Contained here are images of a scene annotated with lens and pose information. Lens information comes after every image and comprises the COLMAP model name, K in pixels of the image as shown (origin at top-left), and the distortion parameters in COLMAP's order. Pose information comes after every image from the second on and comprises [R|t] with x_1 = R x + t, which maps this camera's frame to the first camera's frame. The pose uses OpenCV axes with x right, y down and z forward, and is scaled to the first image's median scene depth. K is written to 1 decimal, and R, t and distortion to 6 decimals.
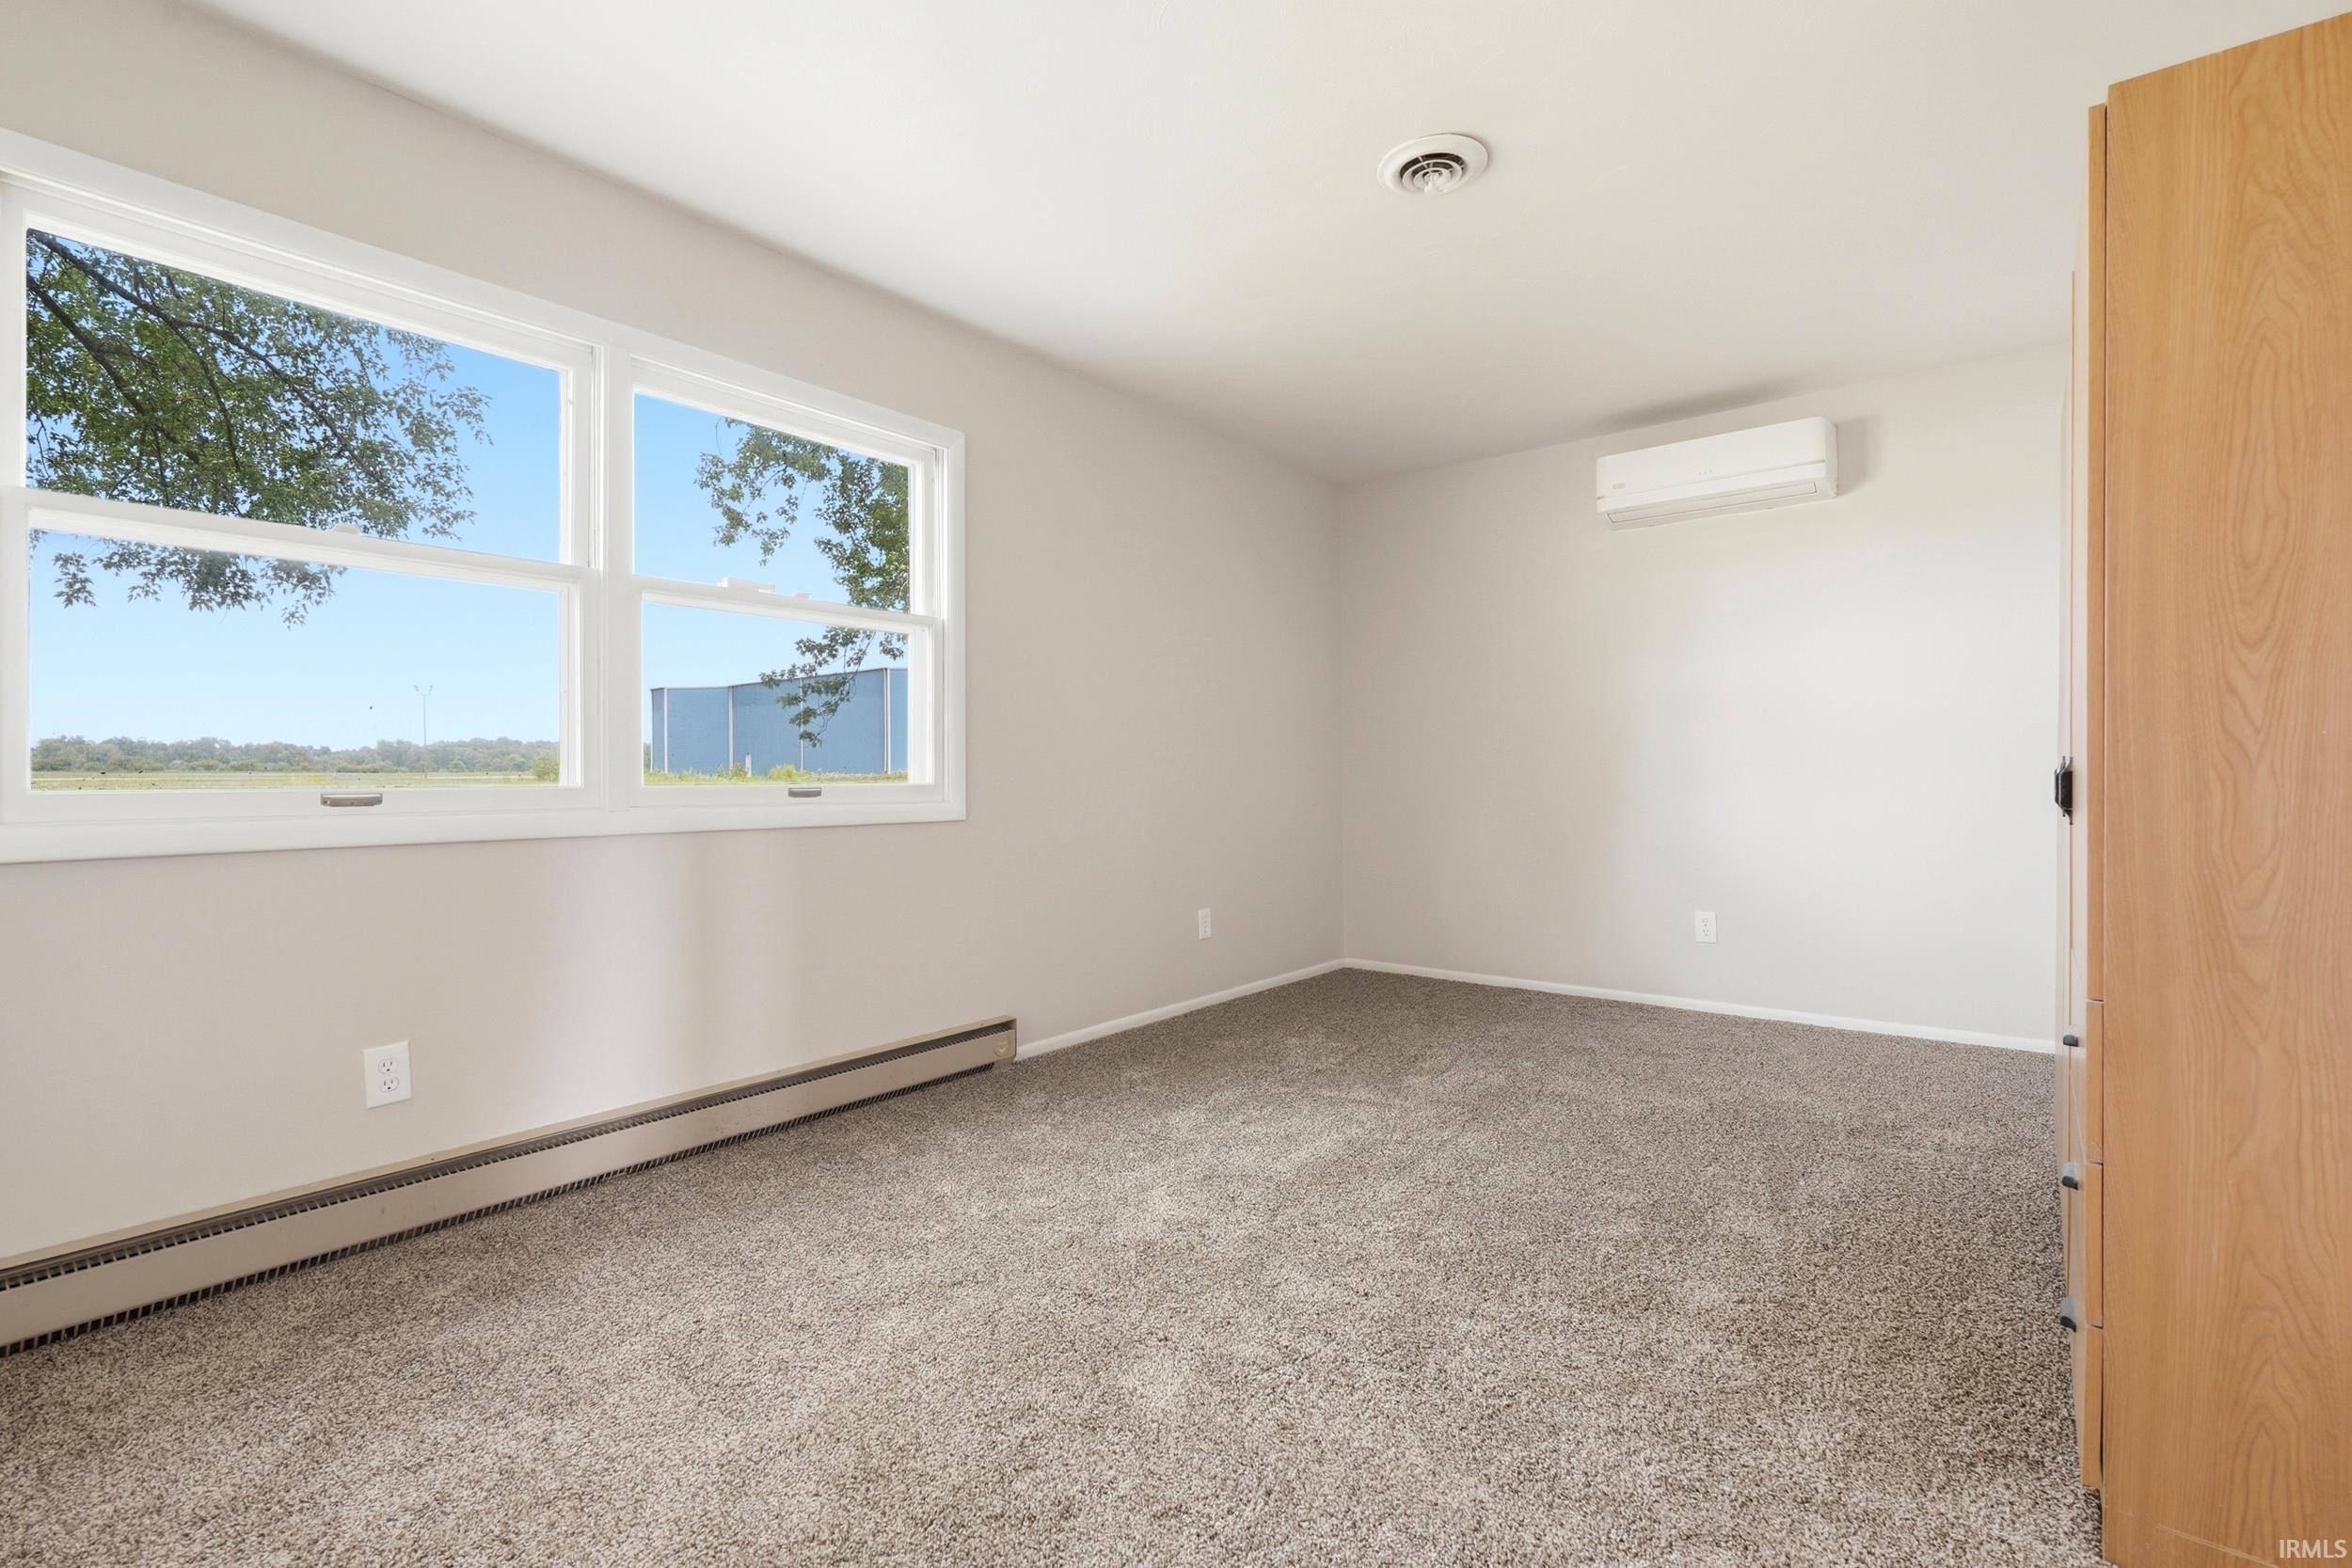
lens RADIAL K [[1077.0, 0, 1191.0], [0, 1077.0, 782.7], [0, 0, 1]] dist [0.001045, 0.001019]
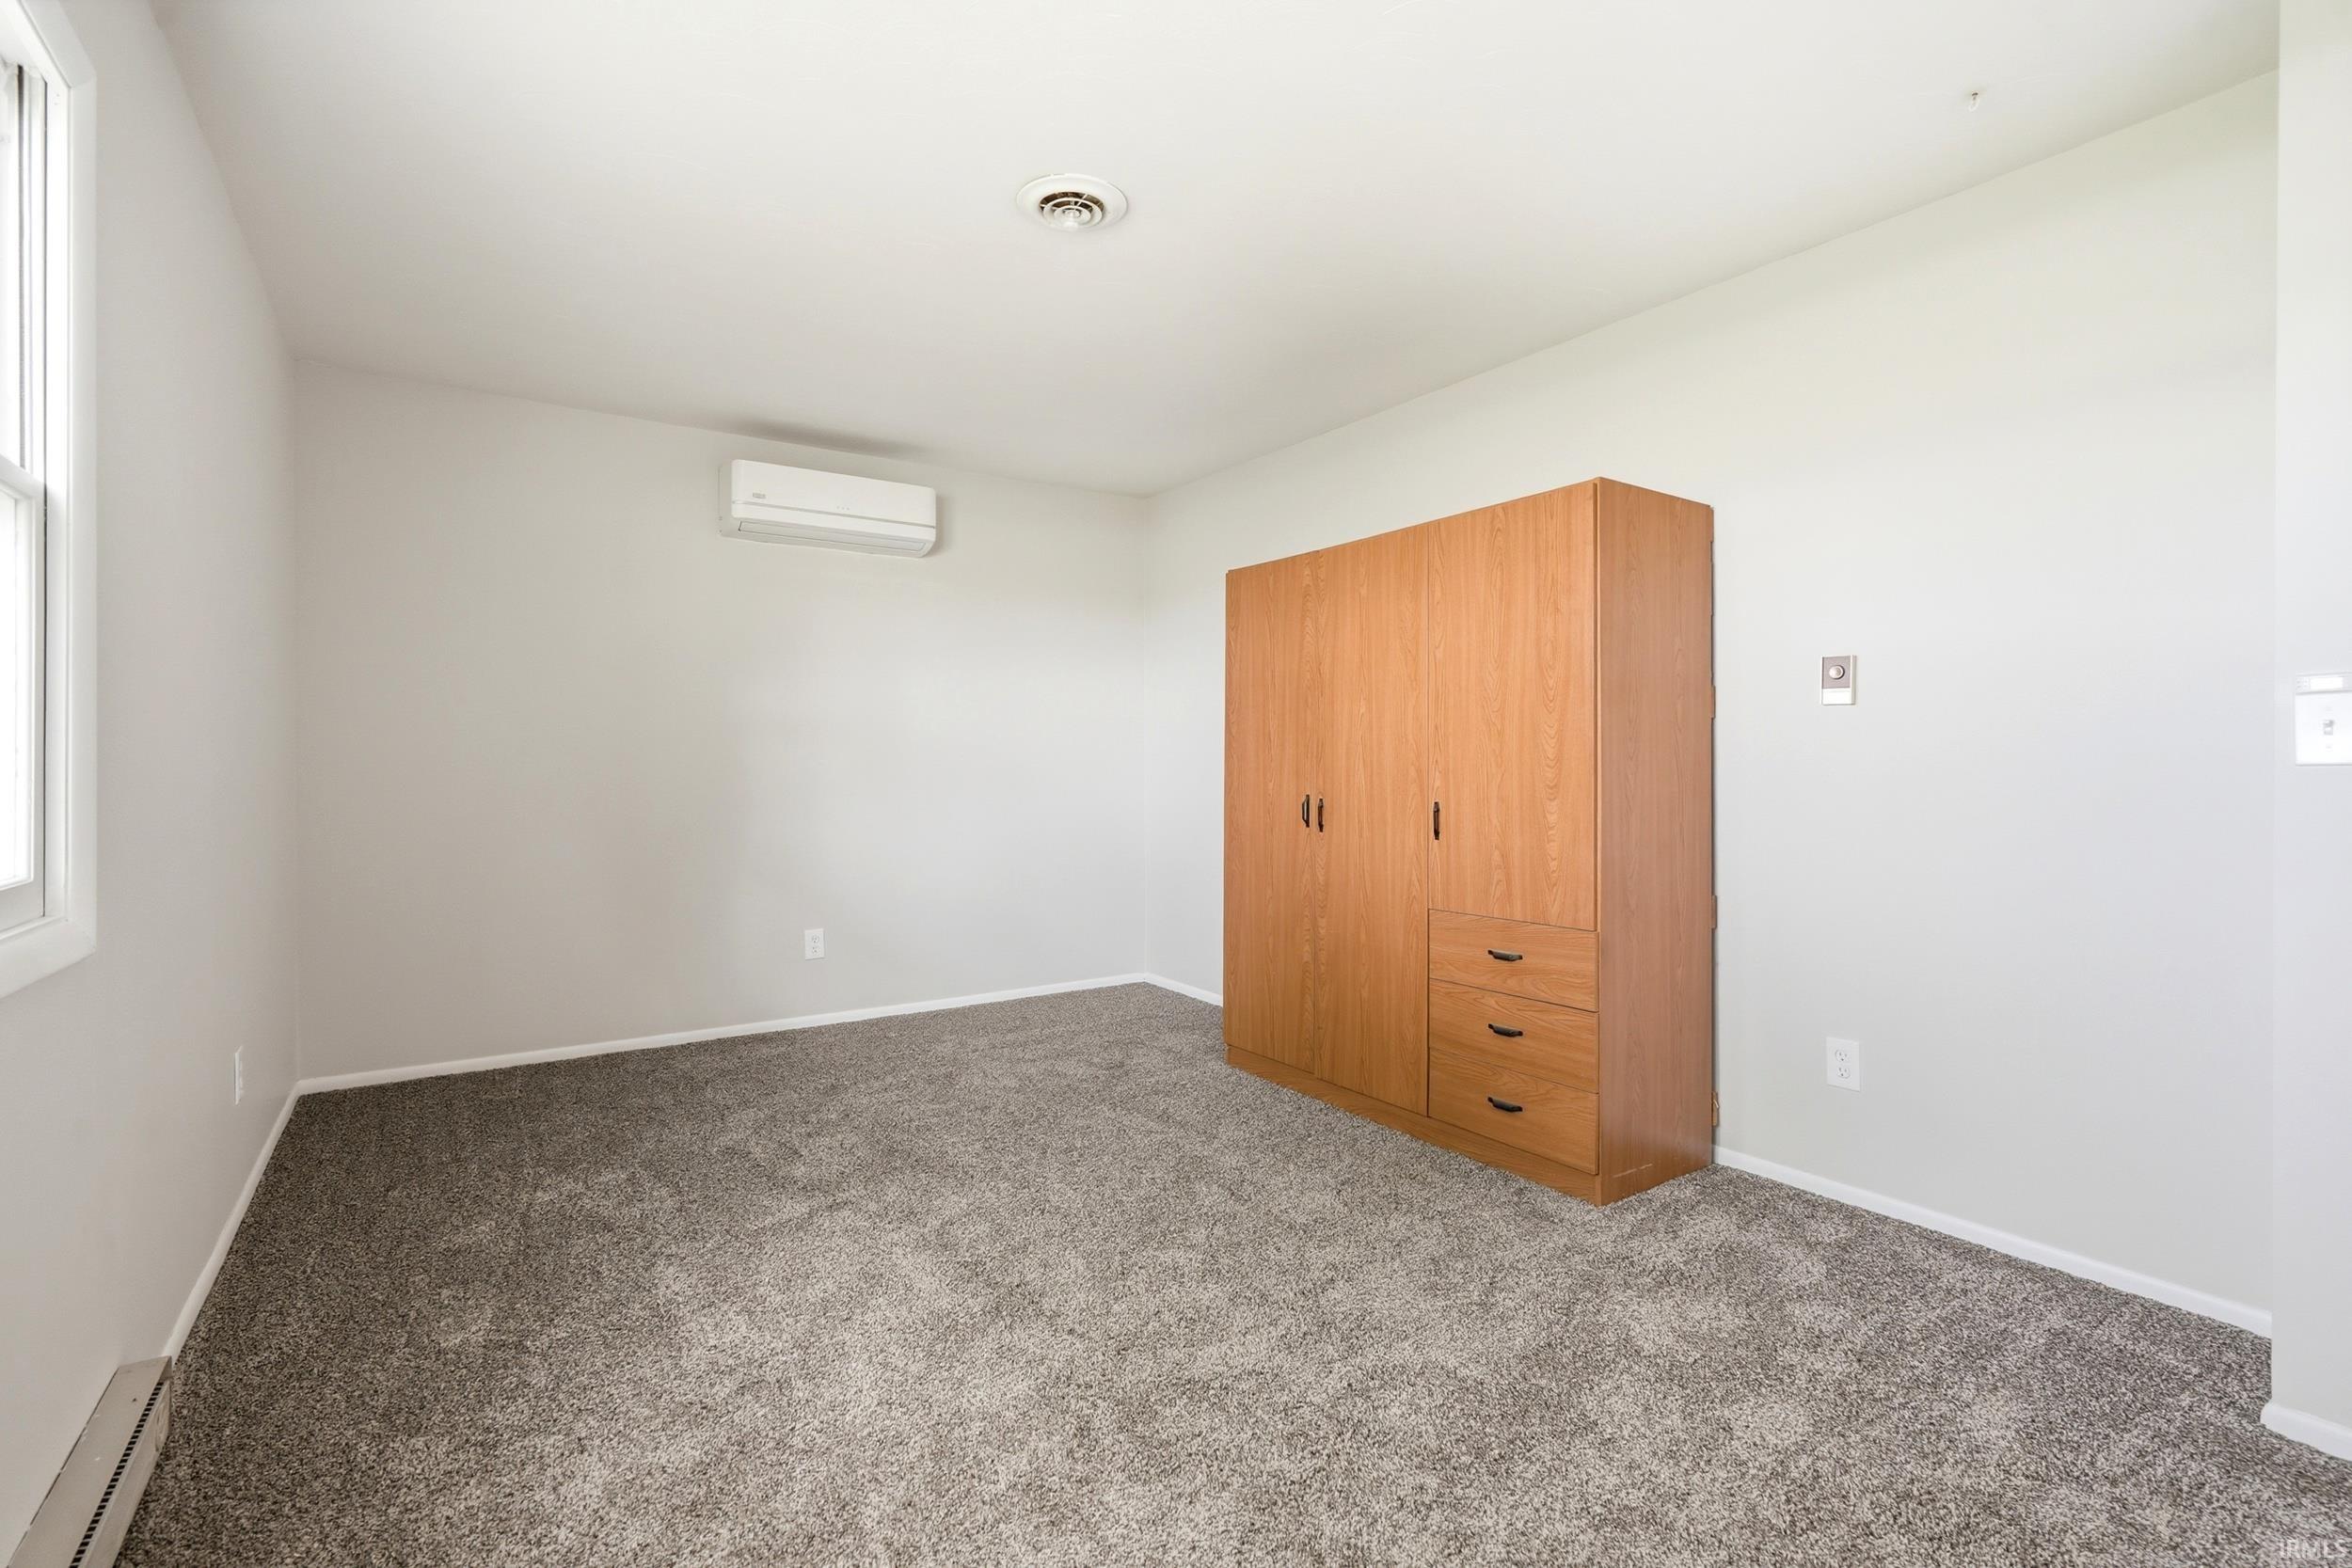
lens RADIAL K [[1077.0, 0, 1184.6], [0, 1077.0, 764.8], [0, 0, 1]] dist [0.001045, 0.001019]
pose [[0.294054, 0.000444, 0.955789, -0.519730], [0.005608, 0.999982, -0.002190, -0.041622], [-0.955772, 0.006005, 0.294047, 0.458278]]
